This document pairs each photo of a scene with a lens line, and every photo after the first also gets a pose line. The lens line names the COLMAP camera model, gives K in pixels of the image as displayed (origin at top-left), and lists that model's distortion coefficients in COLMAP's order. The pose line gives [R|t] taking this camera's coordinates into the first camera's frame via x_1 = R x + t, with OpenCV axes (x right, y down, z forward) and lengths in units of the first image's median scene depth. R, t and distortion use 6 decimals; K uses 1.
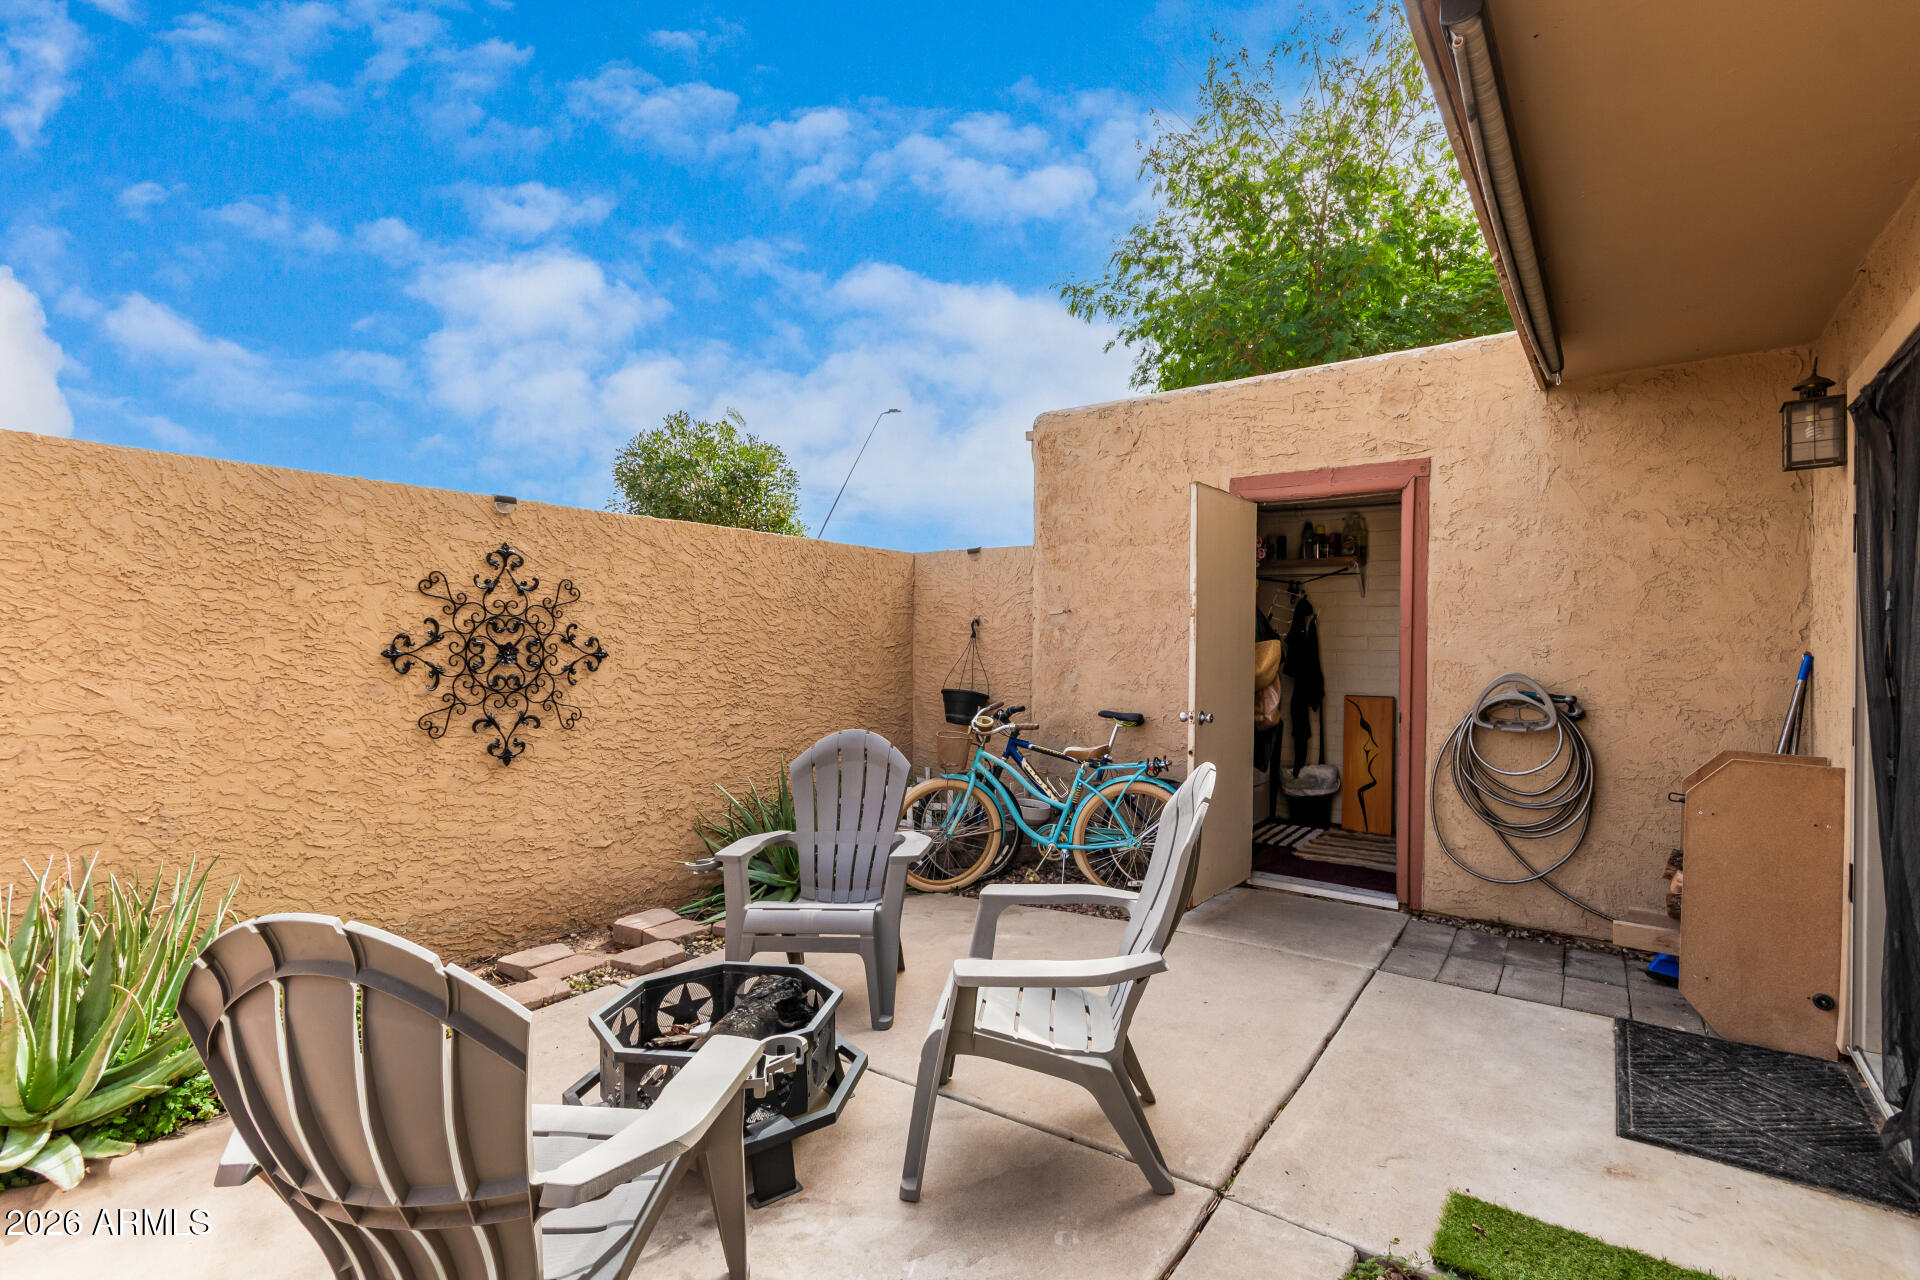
lens RADIAL K [[892.8, 0, 965.2], [0, 892.8, 646.7], [0, 0, 1]] dist [0.000035, 0.000165]
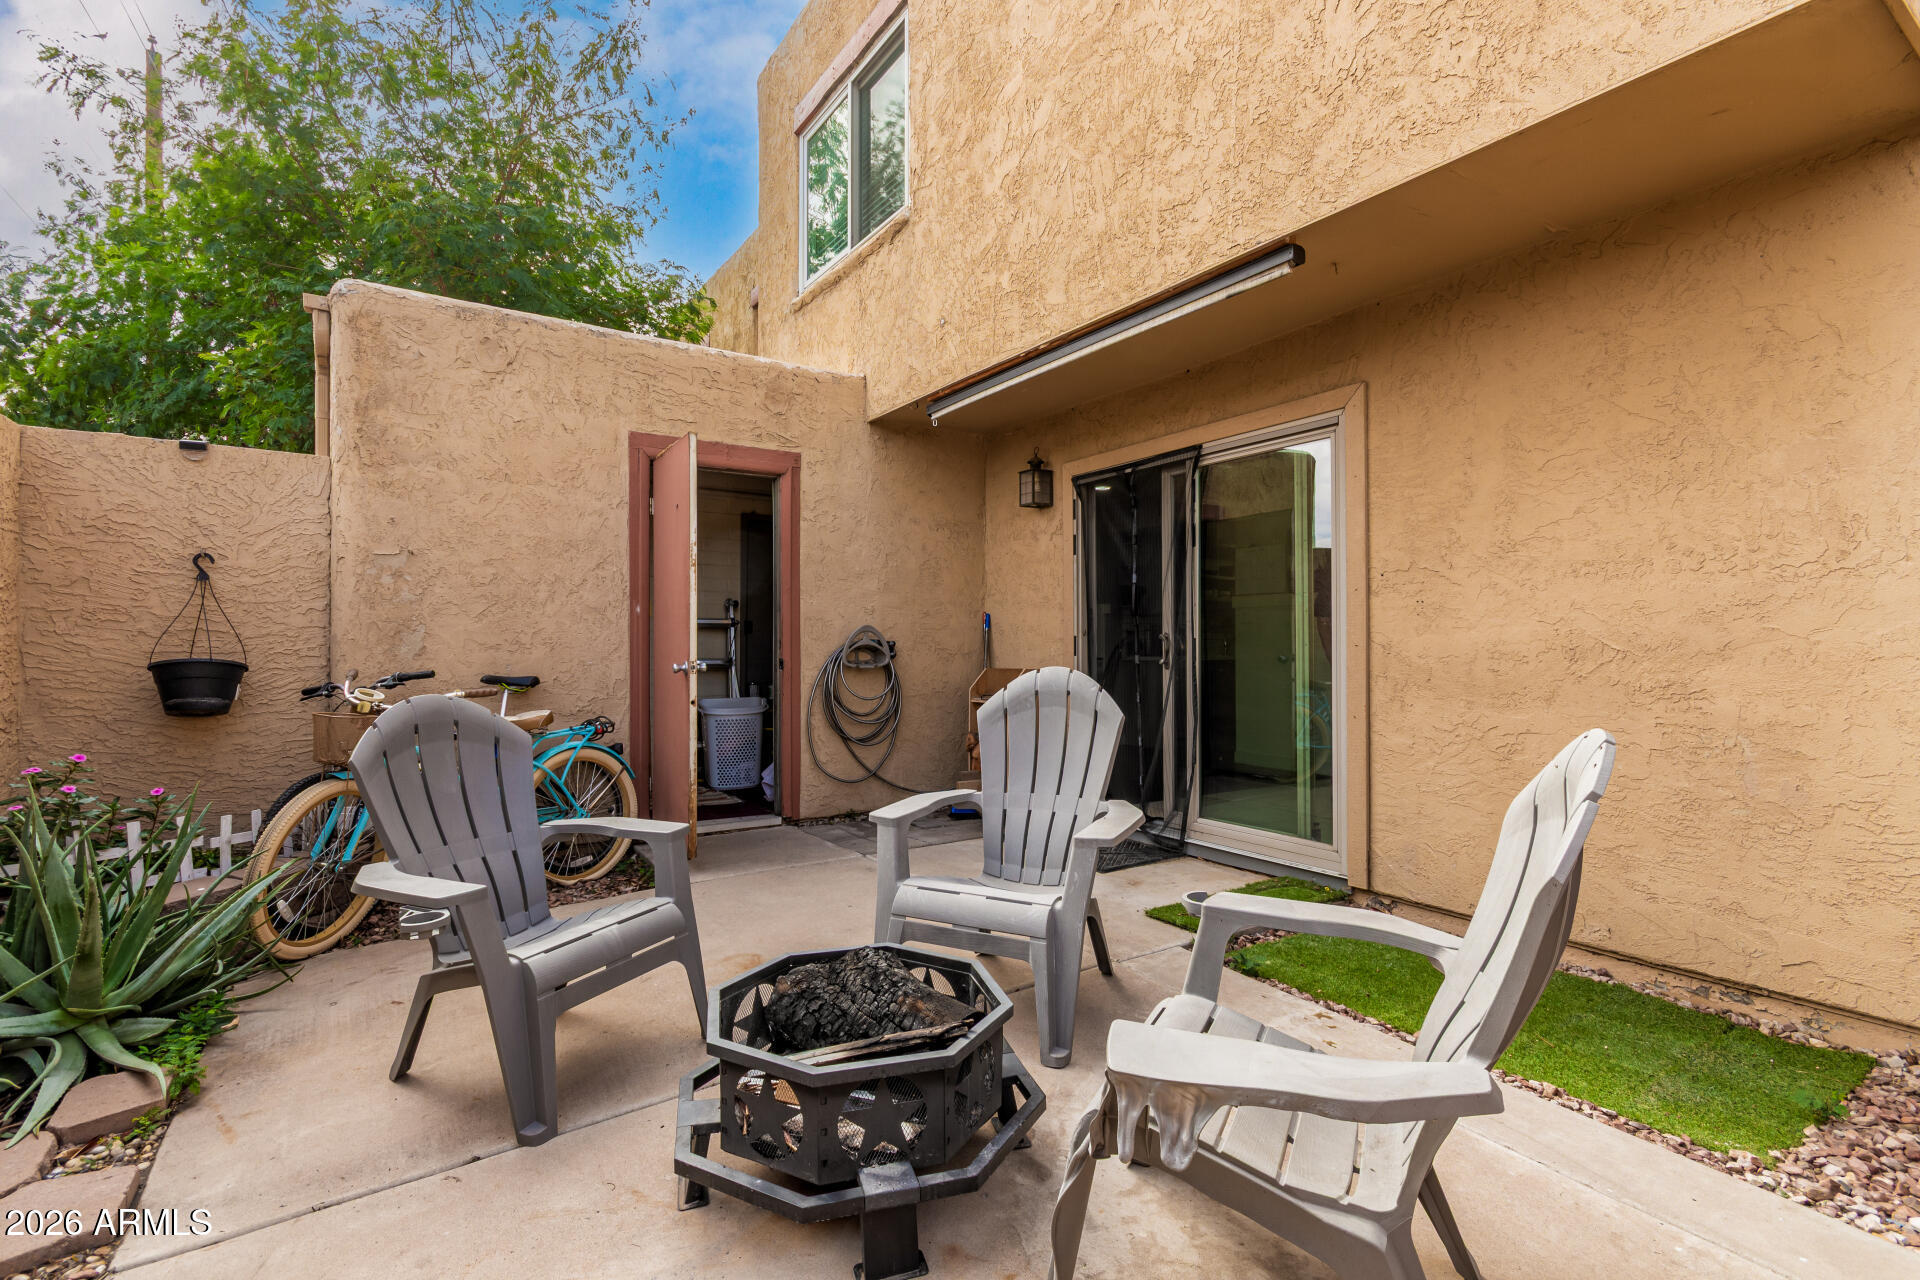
lens RADIAL K [[892.8, 0, 964.7], [0, 892.8, 634.3], [0, 0, 1]] dist [0.000035, 0.000165]
pose [[0.342527, 0.005240, 0.939493, -0.846820], [0.004948, 0.999961, -0.007382, 0.075077], [-0.939495, 0.007177, 0.342487, 0.541033]]
